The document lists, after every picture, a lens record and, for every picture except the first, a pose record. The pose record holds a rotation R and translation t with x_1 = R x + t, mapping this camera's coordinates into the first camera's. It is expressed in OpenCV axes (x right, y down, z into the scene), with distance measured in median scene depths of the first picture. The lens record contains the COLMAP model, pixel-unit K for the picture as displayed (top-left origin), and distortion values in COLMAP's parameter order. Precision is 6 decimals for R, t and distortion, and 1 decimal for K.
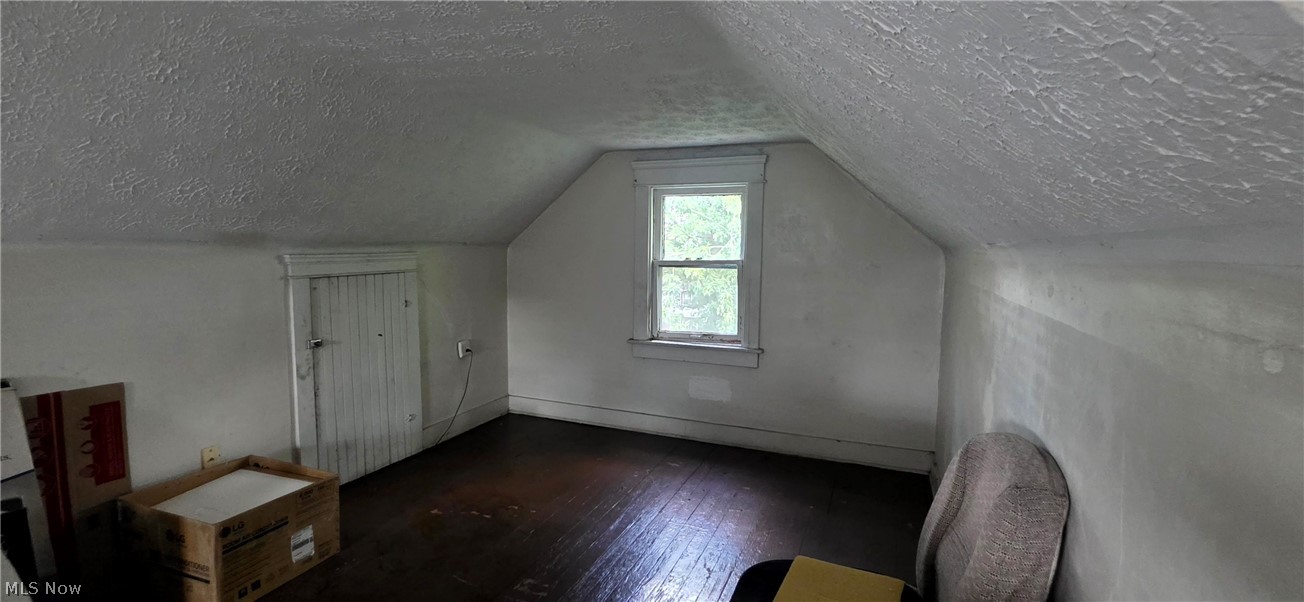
lens RADIAL K [[577.9, 0, 651.1], [0, 577.9, 297.8], [0, 0, 1]] dist [0.000125, -0.000427]
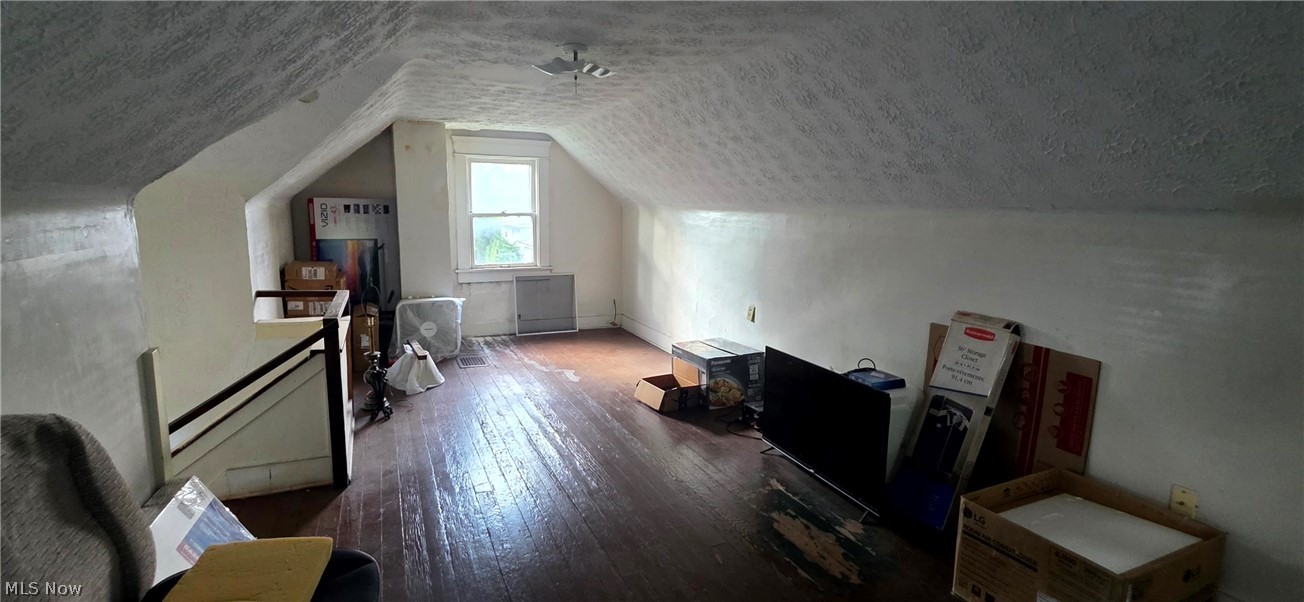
lens RADIAL K [[595.3, 0, 652.0], [0, 595.3, 301.0], [0, 0, 1]] dist [0.000511, 0.000062]
pose [[-0.682109, 0.096800, -0.724815, 0.285698], [-0.083897, 0.974295, 0.209072, -0.094446], [0.726422, 0.203419, -0.656454, 1.125358]]
